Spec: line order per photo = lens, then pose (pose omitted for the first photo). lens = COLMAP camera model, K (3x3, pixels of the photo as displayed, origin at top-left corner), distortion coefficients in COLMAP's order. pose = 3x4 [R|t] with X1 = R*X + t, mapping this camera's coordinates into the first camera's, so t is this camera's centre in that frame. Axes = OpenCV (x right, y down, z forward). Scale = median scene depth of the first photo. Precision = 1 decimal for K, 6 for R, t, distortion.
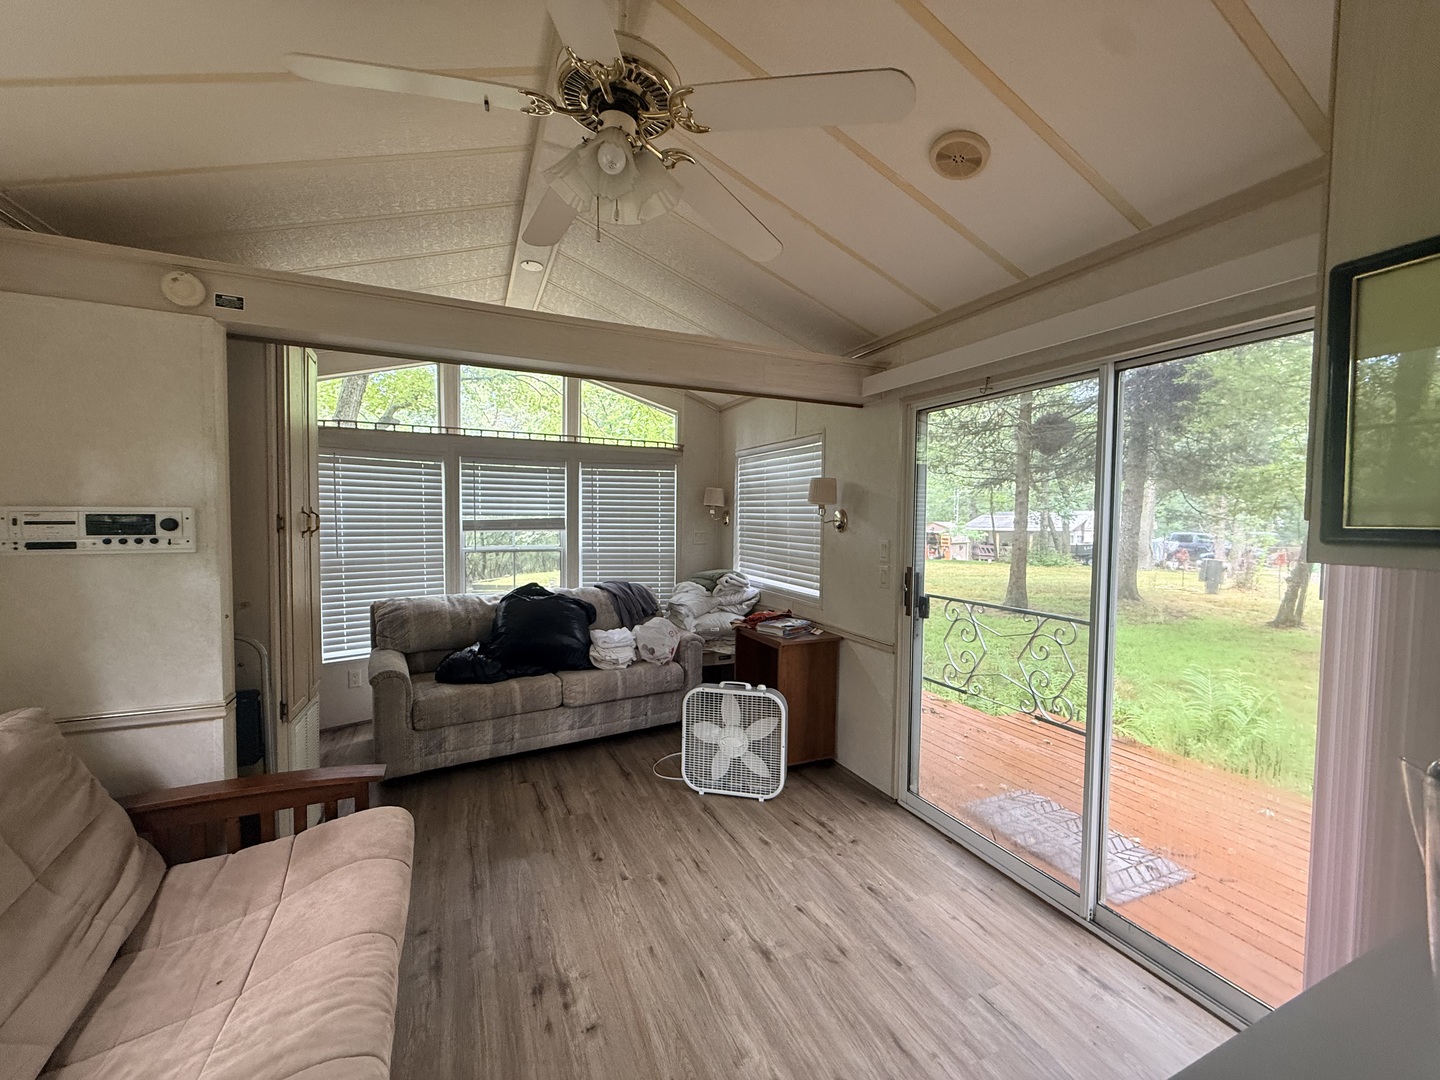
lens RADIAL K [[572.4, 0, 717.7], [0, 572.4, 542.3], [0, 0, 1]] dist [-0.000610, -0.000064]
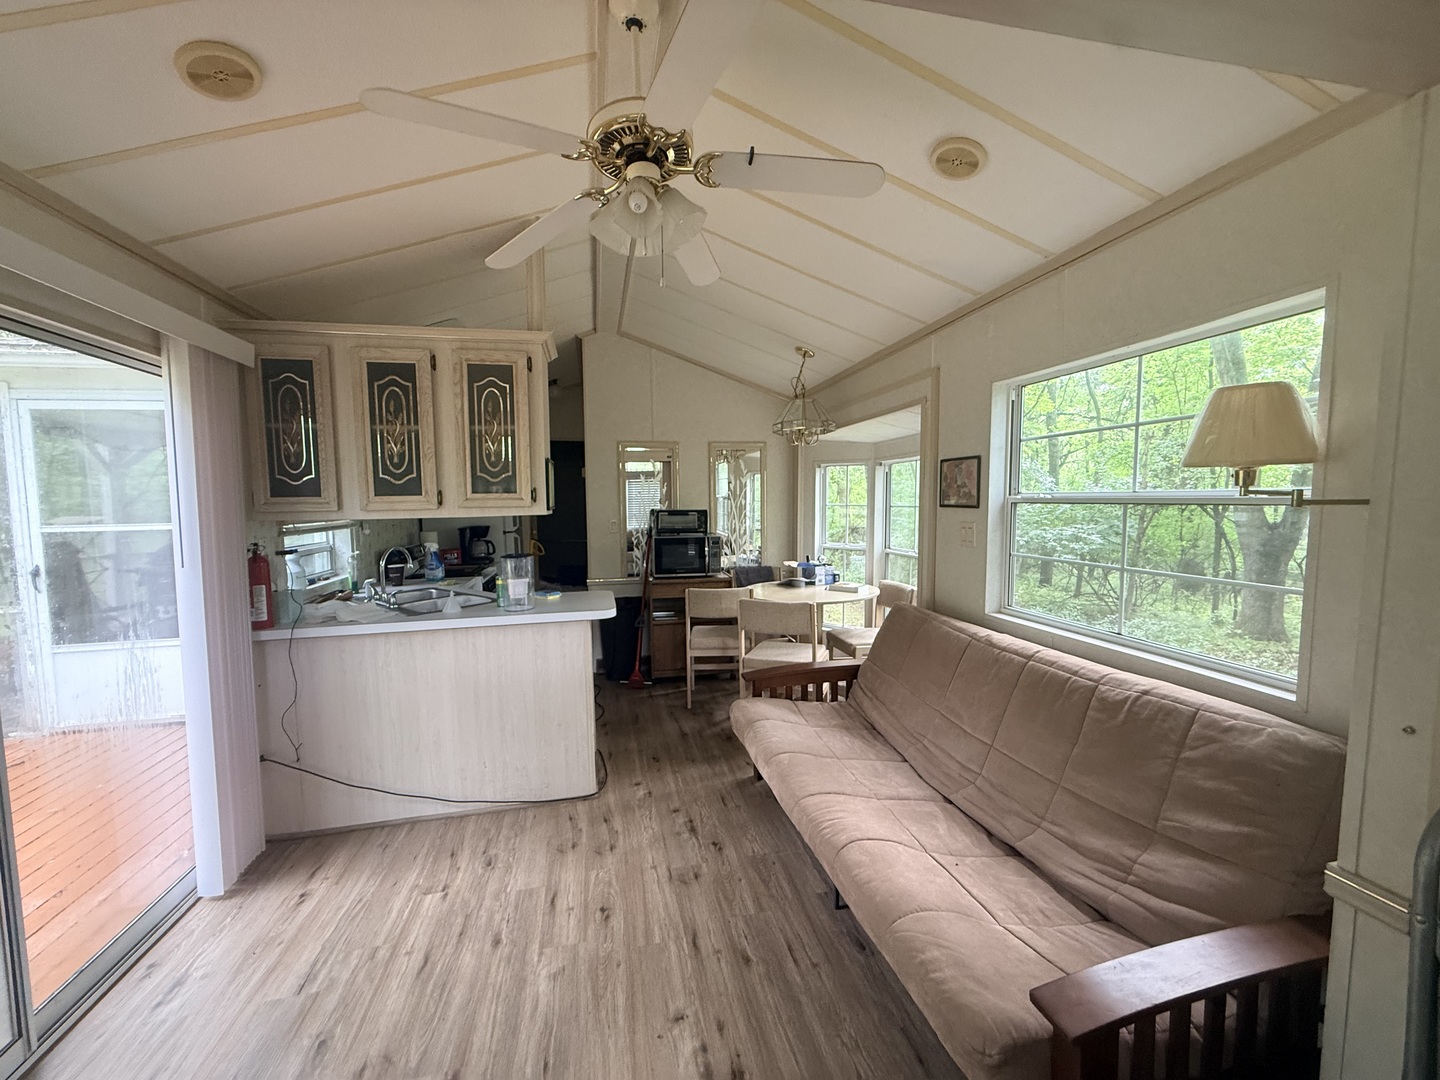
lens RADIAL K [[572.4, 0, 715.9], [0, 572.4, 540.1], [0, 0, 1]] dist [-0.000610, -0.000064]
pose [[-0.978347, -0.011032, 0.206676, -0.401212], [0.014442, 0.992506, 0.121343, -0.090261], [-0.206466, 0.121700, -0.970856, 1.545005]]
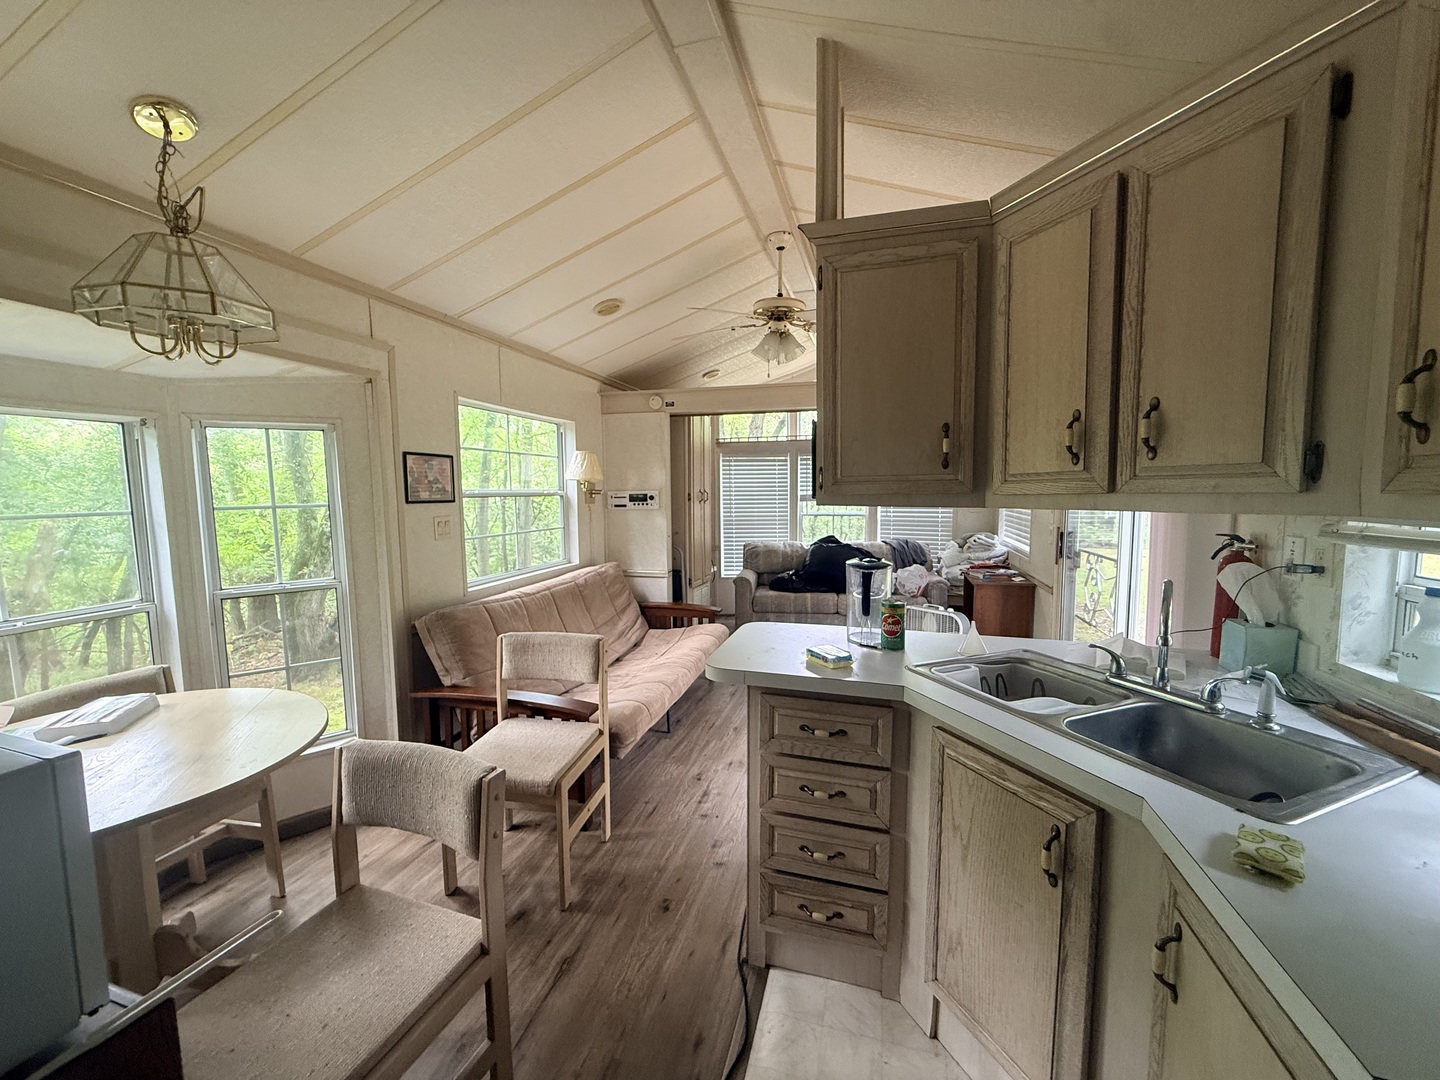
lens RADIAL K [[572.4, 0, 712.9], [0, 572.4, 542.0], [0, 0, 1]] dist [-0.000610, -0.000064]
pose [[0.757297, 0.039889, -0.651851, 0.828135], [-0.011188, 0.998779, 0.048120, 0.036053], [0.652974, -0.029149, 0.756819, -0.679838]]
